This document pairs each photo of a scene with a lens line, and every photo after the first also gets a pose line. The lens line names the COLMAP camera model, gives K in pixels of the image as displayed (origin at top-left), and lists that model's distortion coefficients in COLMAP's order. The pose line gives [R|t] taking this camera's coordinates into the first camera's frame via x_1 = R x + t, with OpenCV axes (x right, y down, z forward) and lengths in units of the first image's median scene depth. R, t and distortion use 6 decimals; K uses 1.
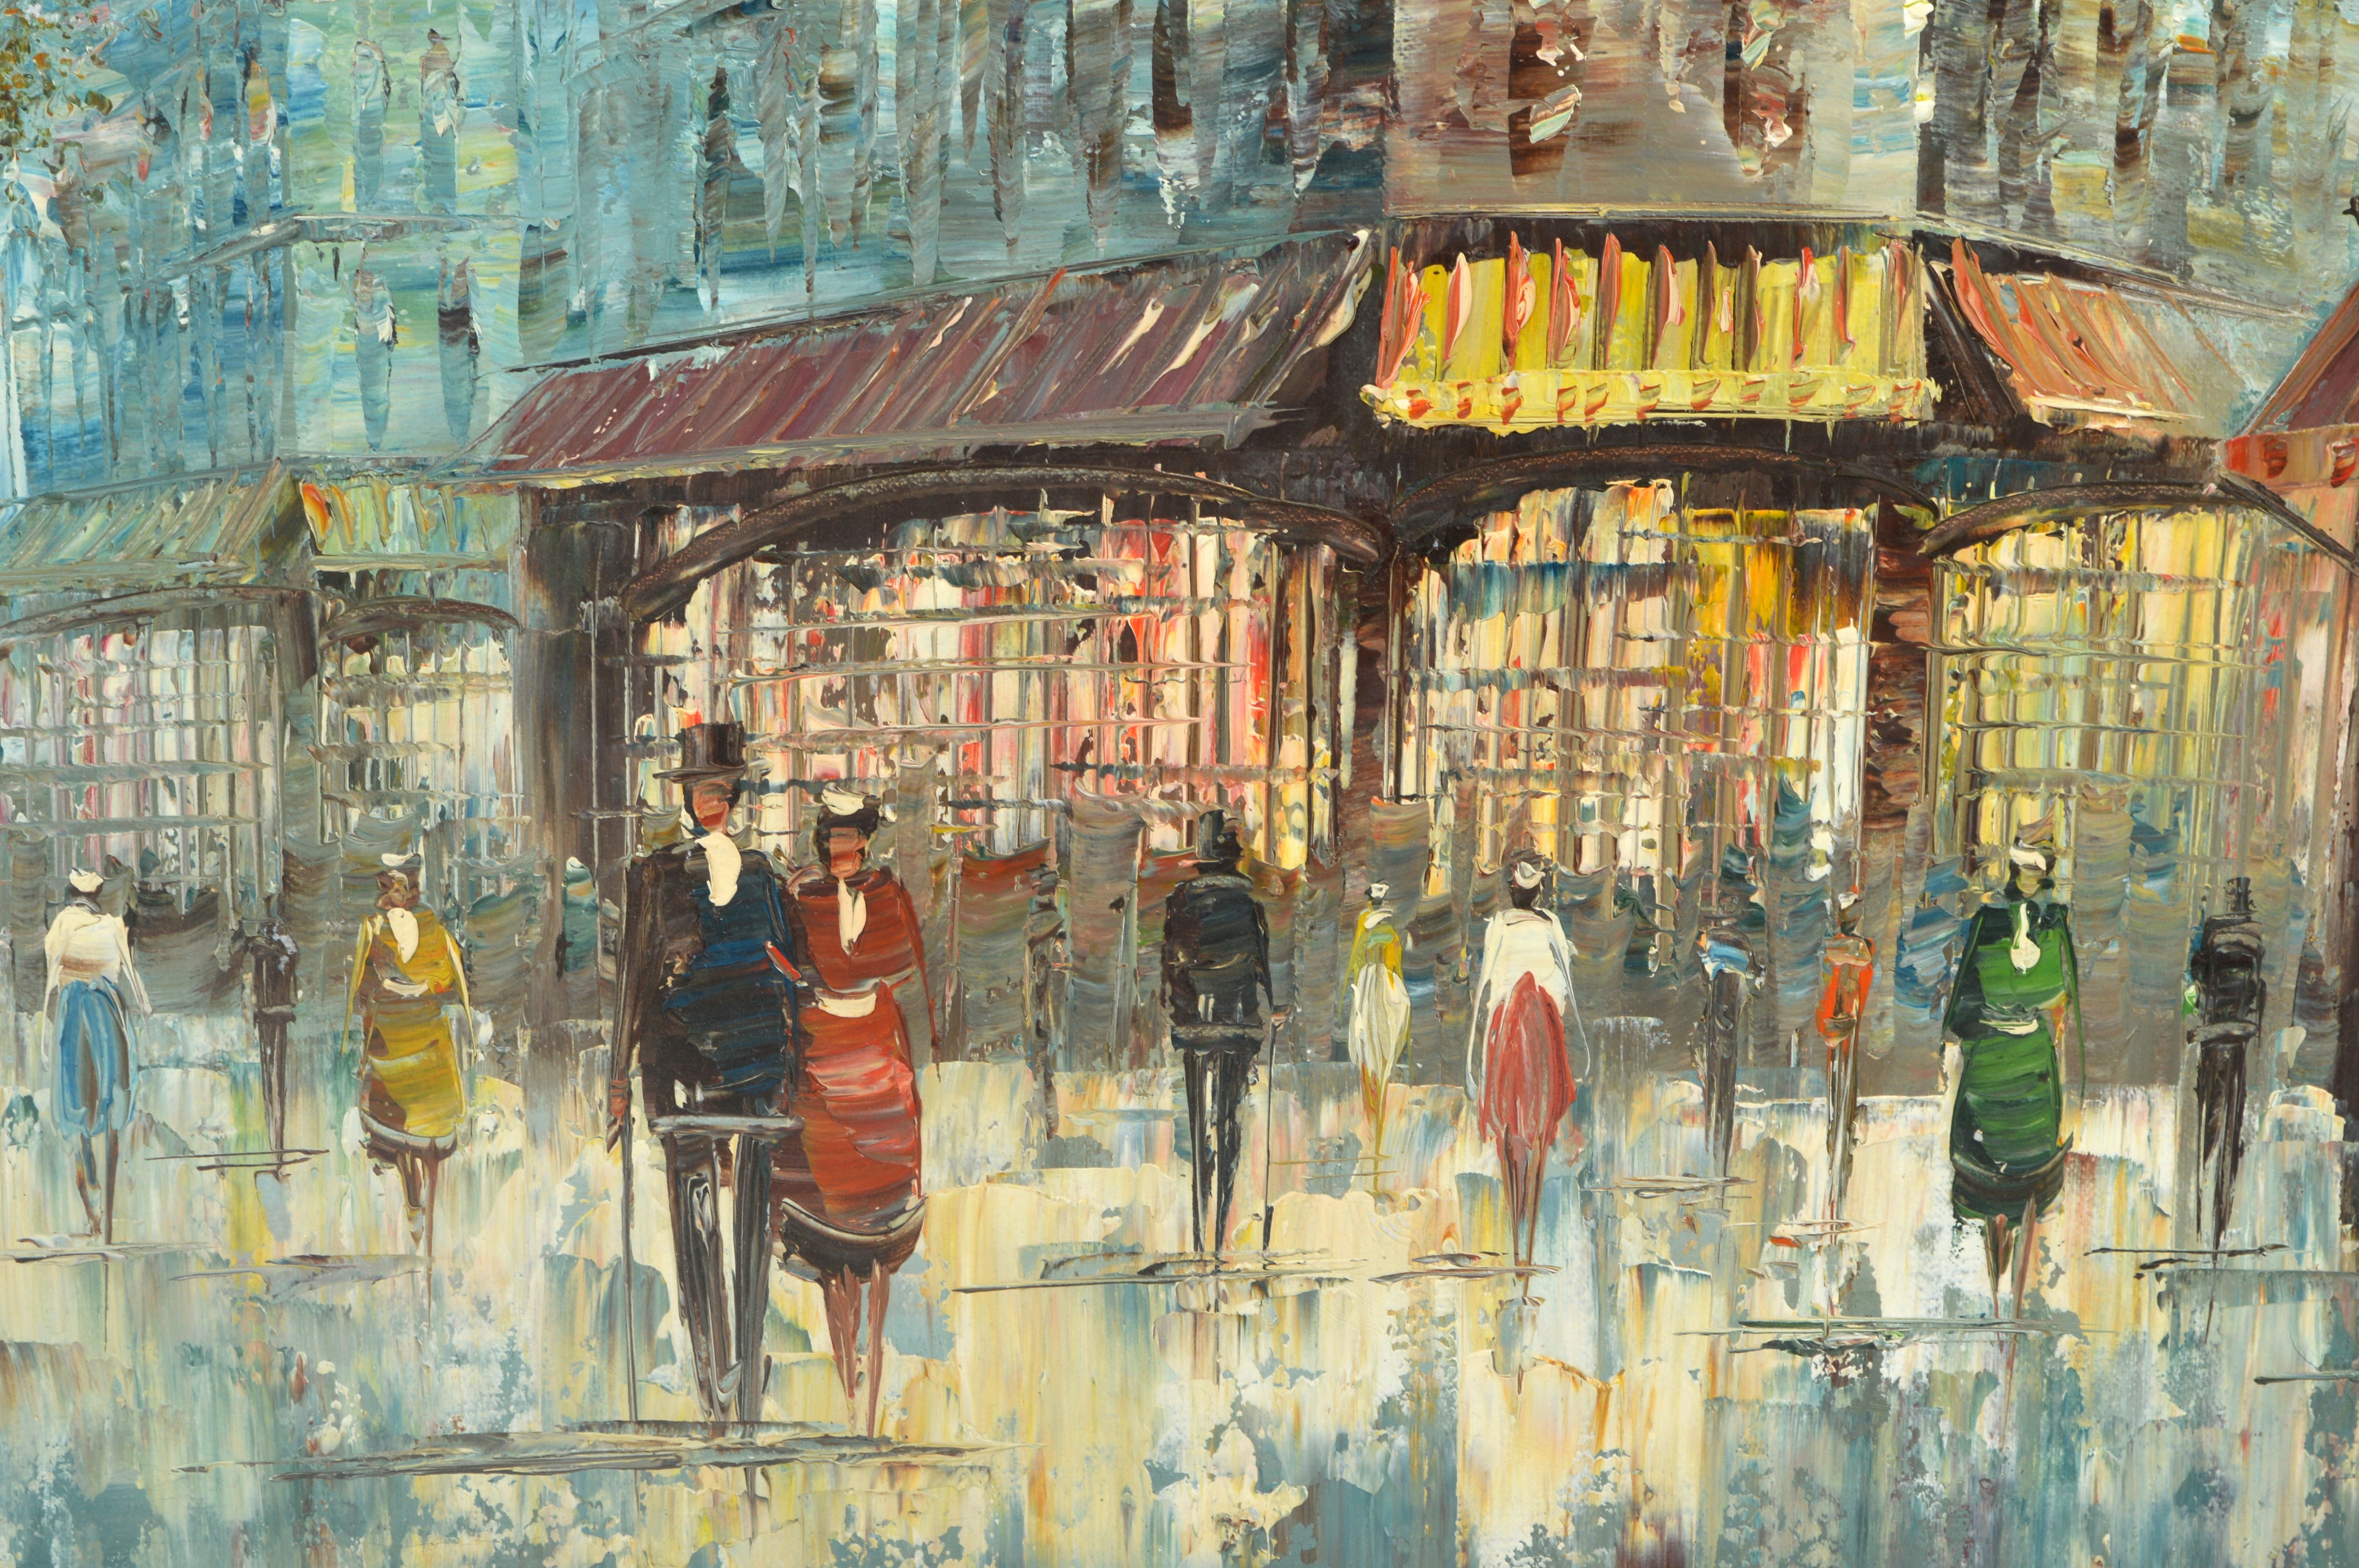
lens RADIAL K [[5034.6, 0, 1181.2], [0, 5034.6, 787.6], [0, 0, 1]] dist [0.028997, 0.000000]
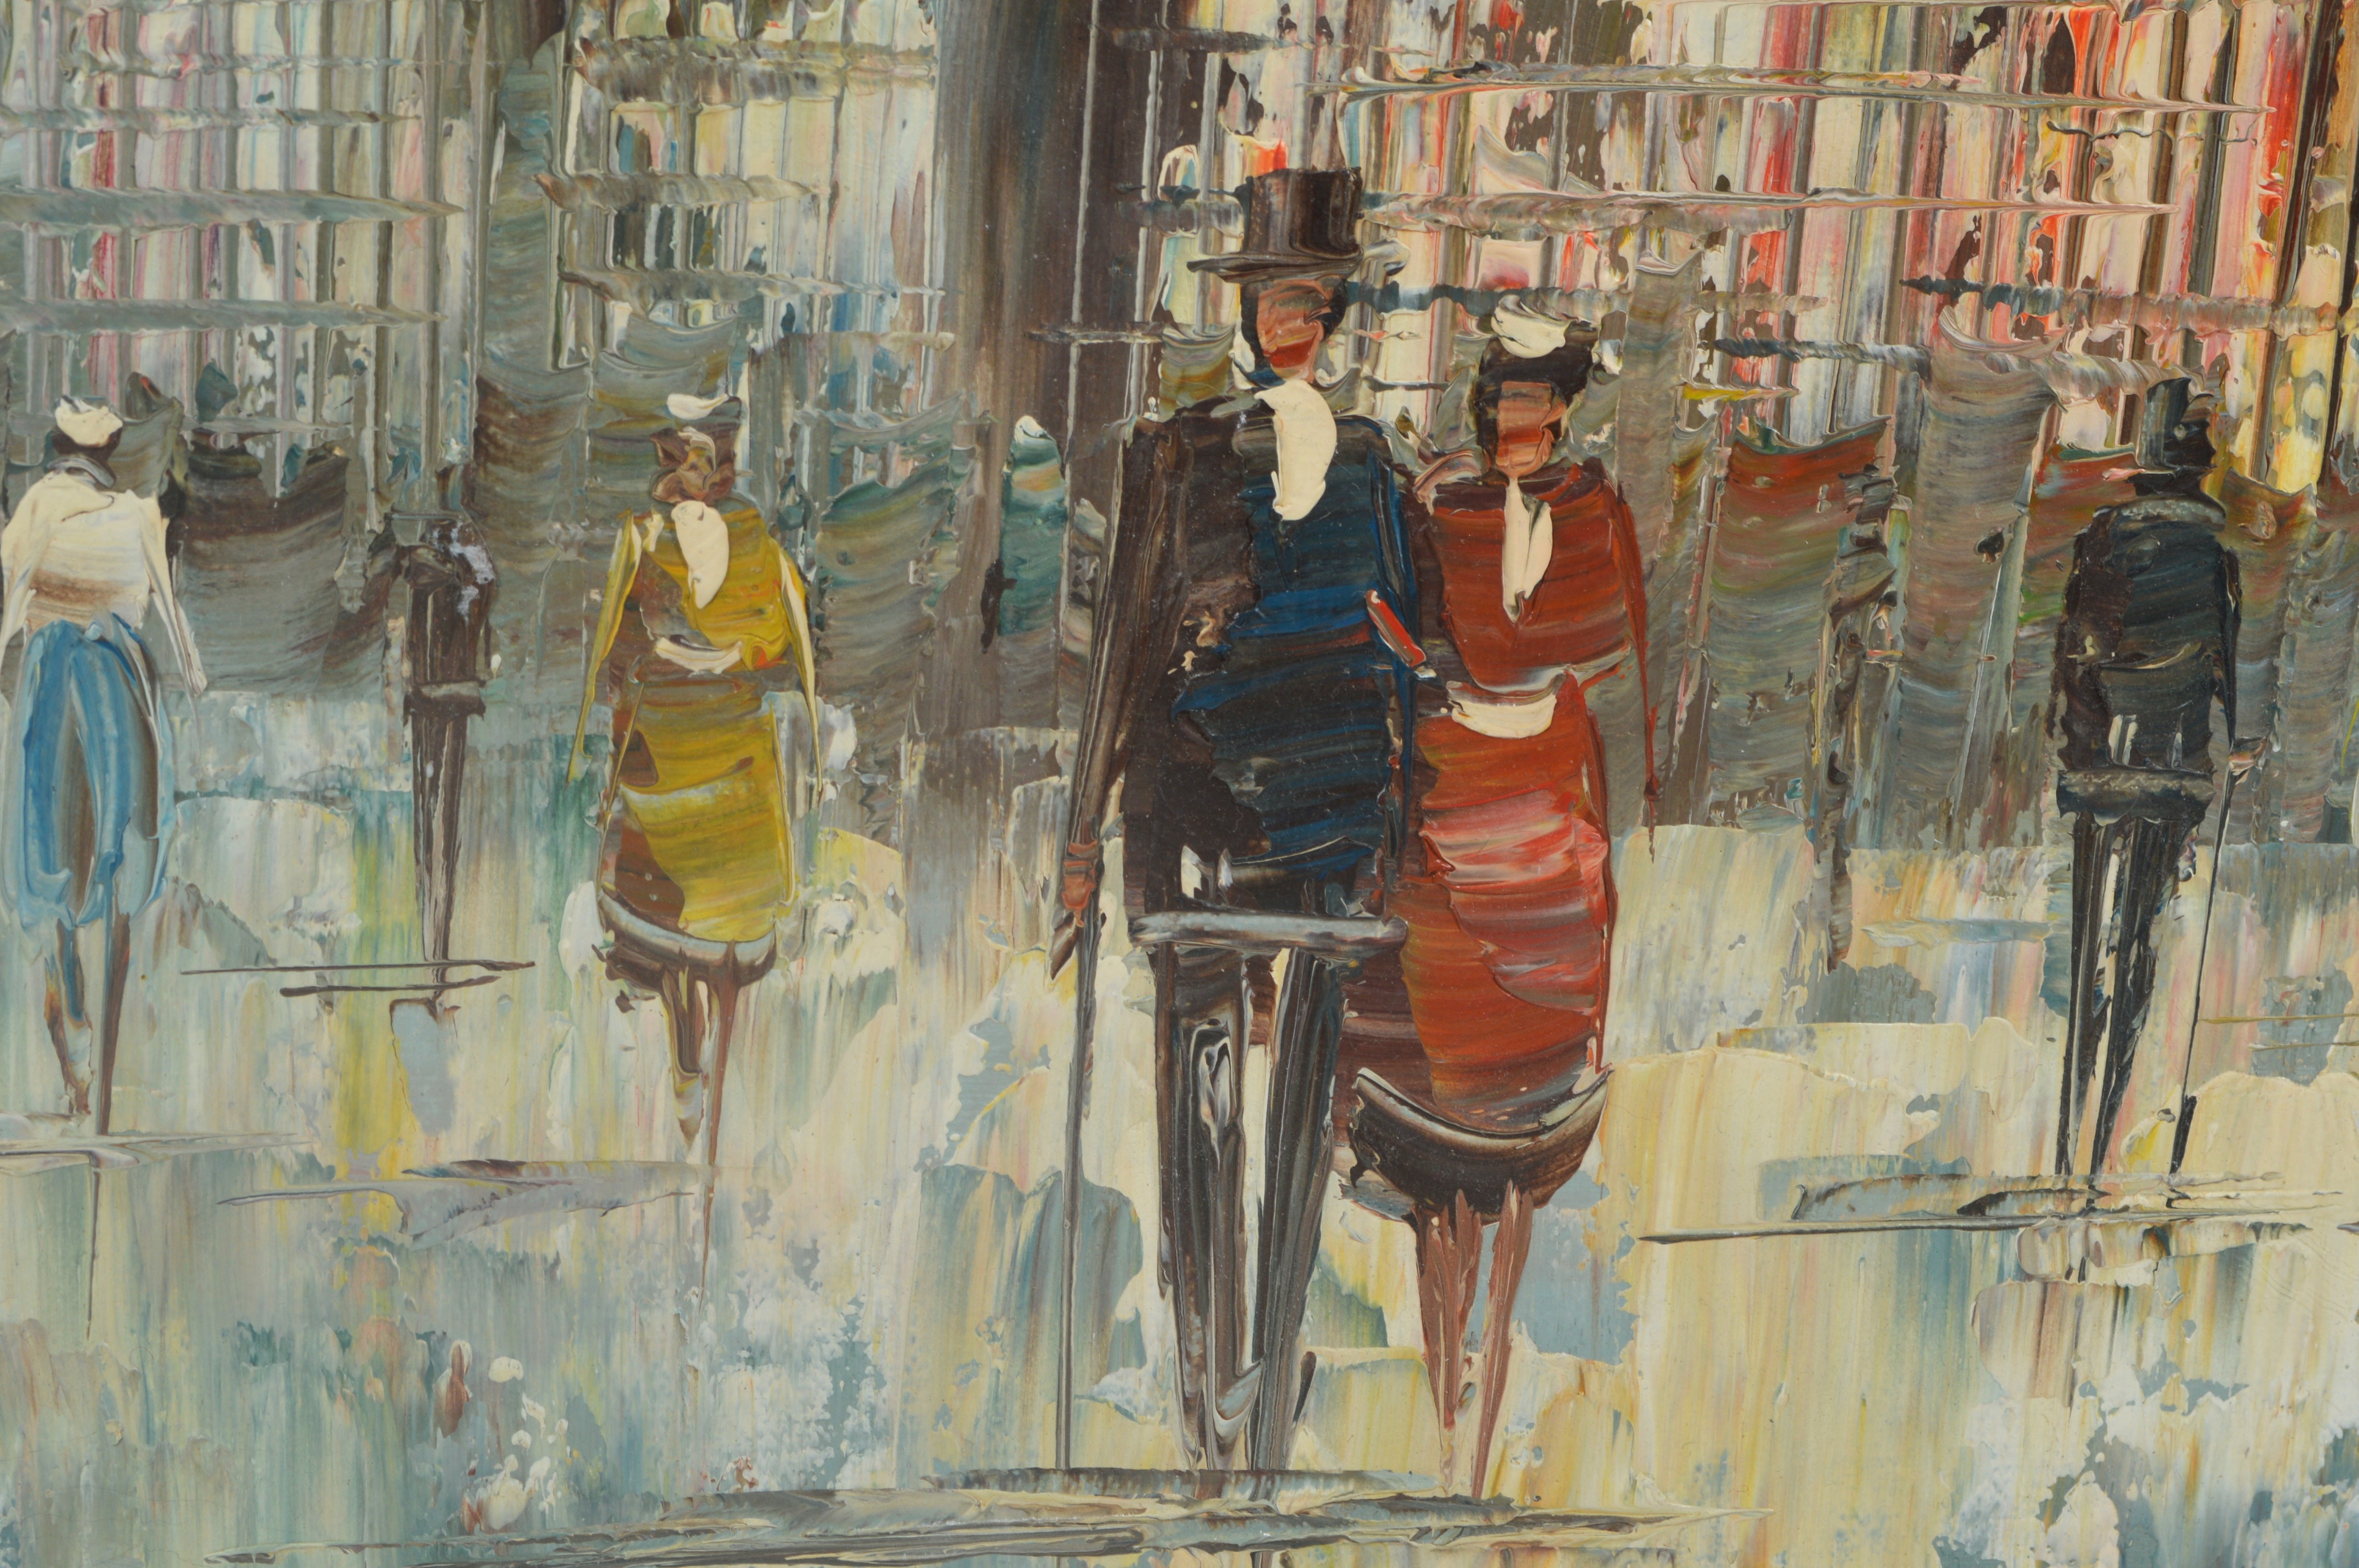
lens RADIAL K [[4363.2, 0, 1179.7], [0, 4363.2, 786.0], [0, 0, 1]] dist [0.004940, 0.000000]
pose [[0.992047, 0.025704, 0.123214, -0.159366], [-0.029281, 0.999198, 0.027311, 0.039271], [-0.122413, -0.030701, 0.992004, 0.542647]]
